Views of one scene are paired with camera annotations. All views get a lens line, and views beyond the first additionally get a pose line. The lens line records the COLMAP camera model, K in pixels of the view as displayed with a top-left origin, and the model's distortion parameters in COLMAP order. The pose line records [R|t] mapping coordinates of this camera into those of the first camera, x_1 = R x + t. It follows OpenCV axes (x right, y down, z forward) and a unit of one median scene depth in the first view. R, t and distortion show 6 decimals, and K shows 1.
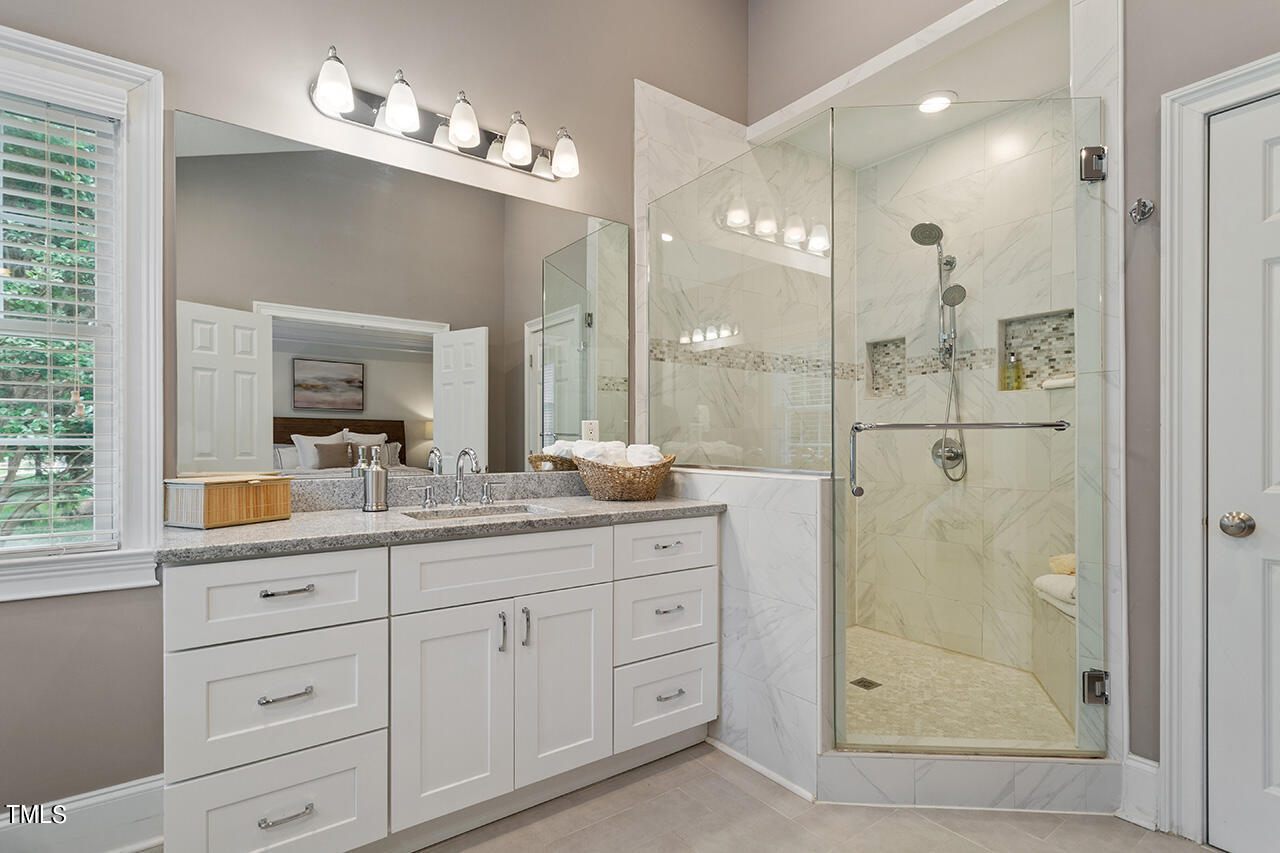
lens RADIAL K [[616.8, 0, 638.0], [0, 616.8, 444.3], [0, 0, 1]] dist [-0.000736, 0.000399]
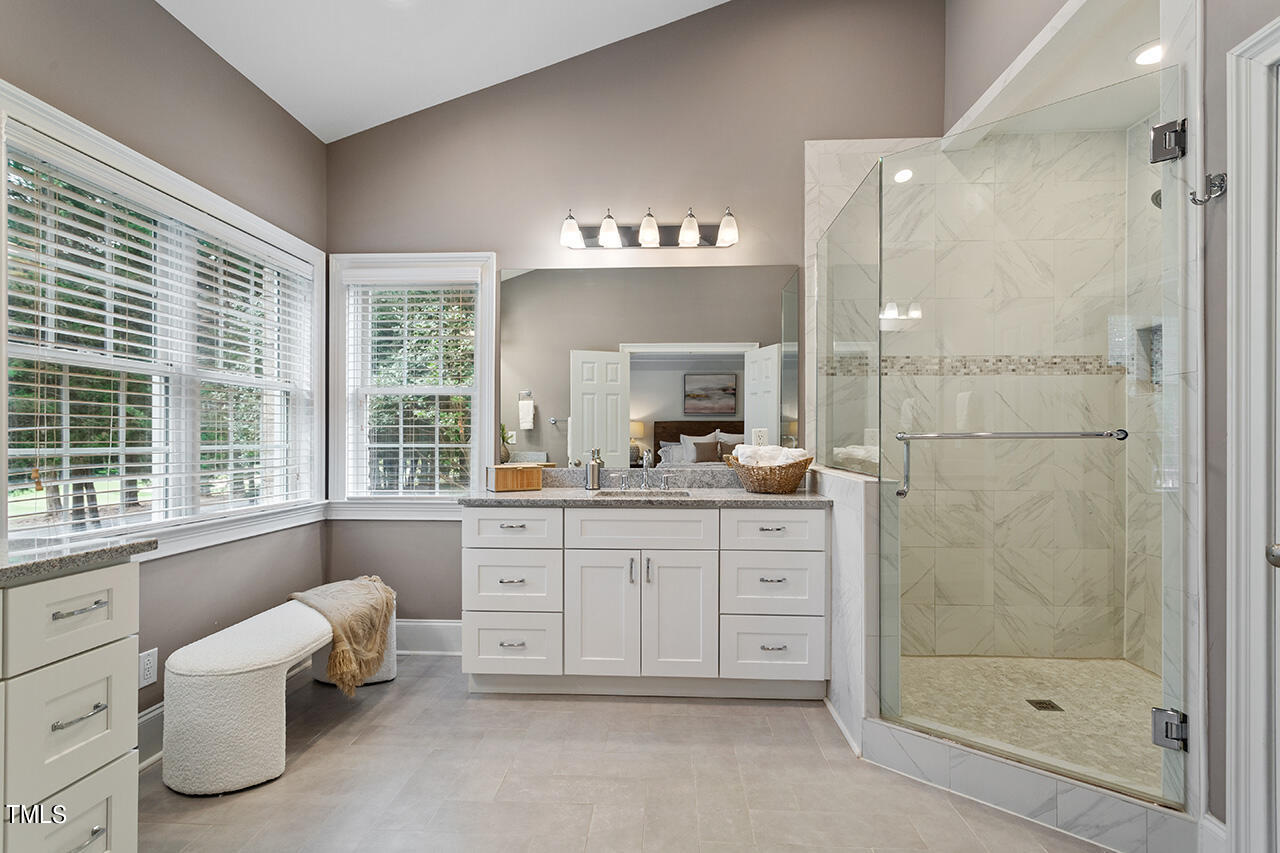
lens RADIAL K [[623.2, 0, 640.2], [0, 623.2, 435.3], [0, 0, 1]] dist [0.001188, 0.001100]
pose [[0.774002, -0.003699, -0.633172, 0.690785], [-0.000684, 0.999977, -0.006678, -0.021978], [0.633183, 0.005602, 0.773982, -0.176391]]
